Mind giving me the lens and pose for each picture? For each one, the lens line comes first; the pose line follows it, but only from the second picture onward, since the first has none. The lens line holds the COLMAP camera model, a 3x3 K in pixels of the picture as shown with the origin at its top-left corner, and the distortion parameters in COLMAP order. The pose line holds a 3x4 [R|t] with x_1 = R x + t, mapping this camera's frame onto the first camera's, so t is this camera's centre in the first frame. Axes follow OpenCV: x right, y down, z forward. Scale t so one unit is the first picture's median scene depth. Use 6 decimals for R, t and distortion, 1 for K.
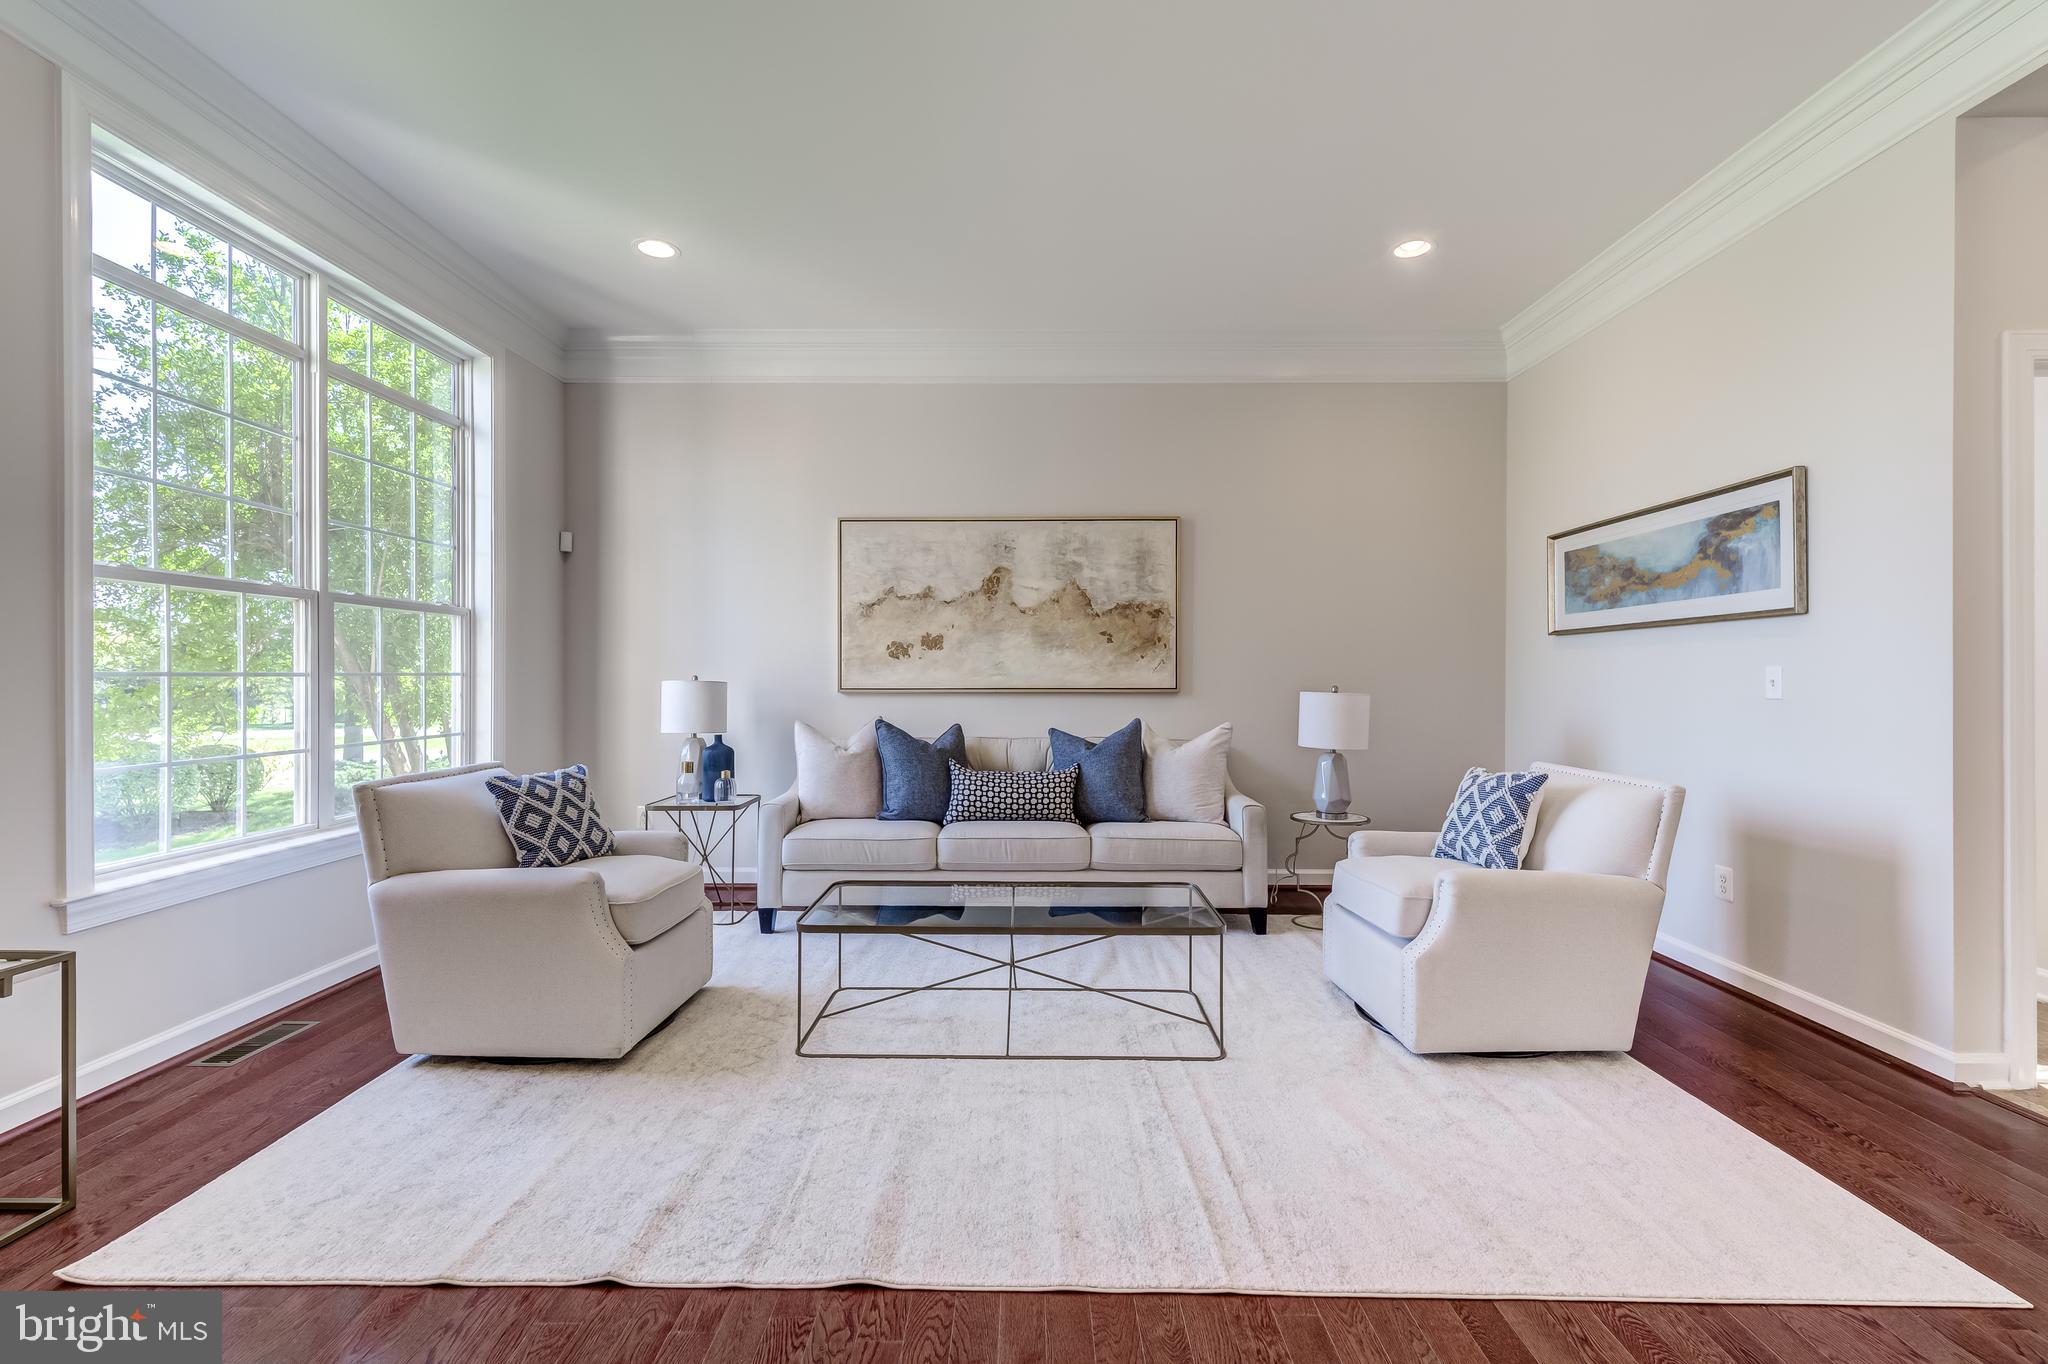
lens RADIAL K [[899.3, 0, 1032.4], [0, 899.3, 672.7], [0, 0, 1]] dist [0.003377, 0.001394]
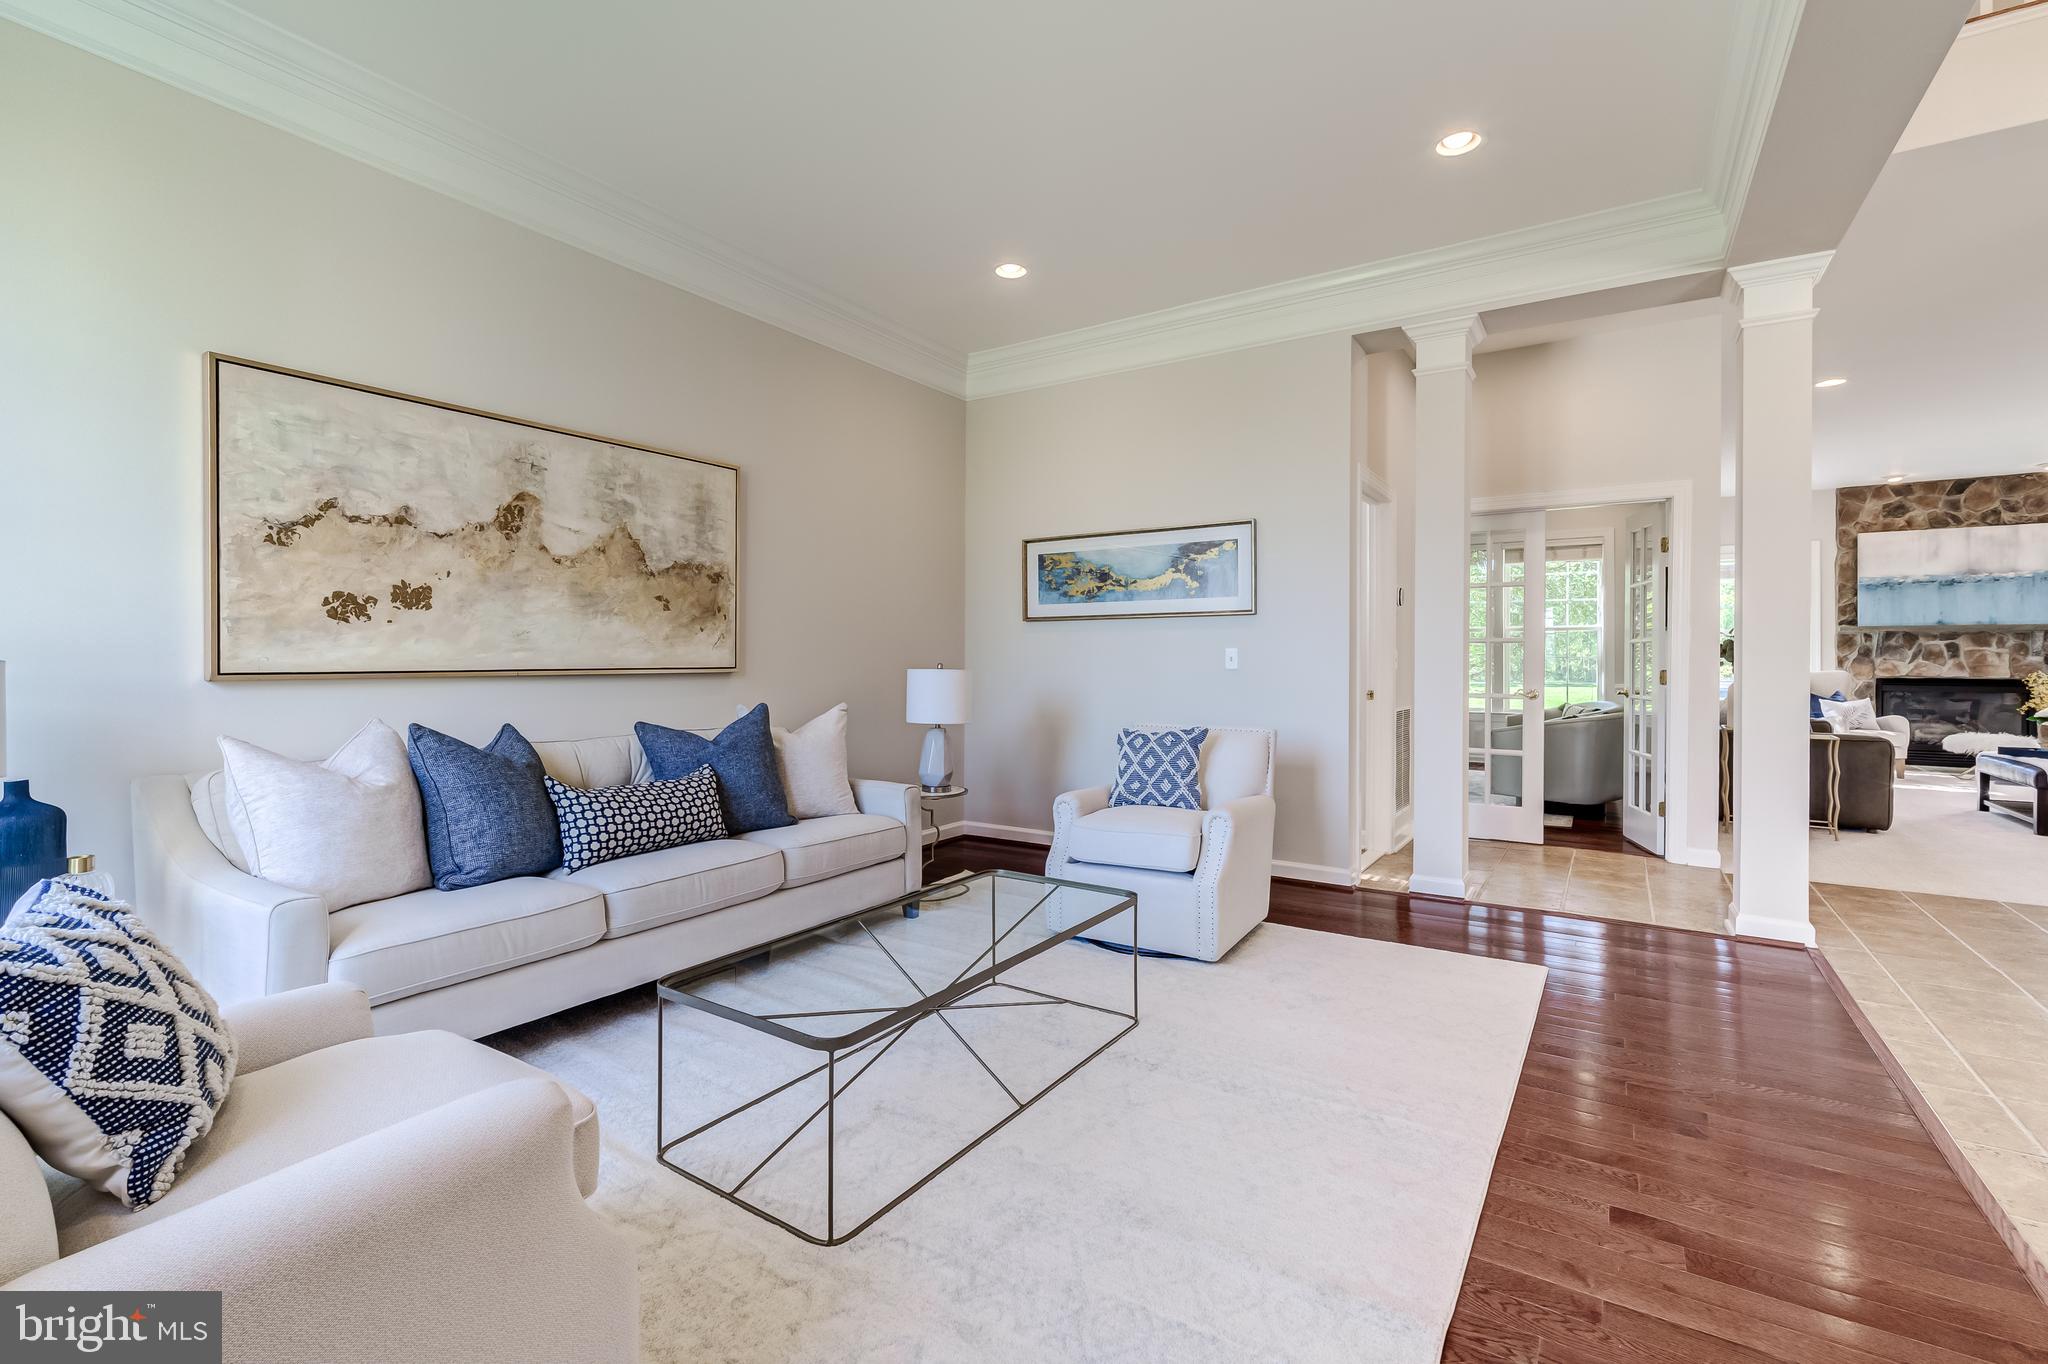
lens RADIAL K [[899.3, 0, 1030.3], [0, 899.3, 657.3], [0, 0, 1]] dist [0.003377, 0.001394]
pose [[0.536579, 0.000525, 0.843850, -0.409135], [-0.005185, 0.999983, 0.002675, 0.003999], [-0.843834, -0.005811, 0.536573, 0.306931]]
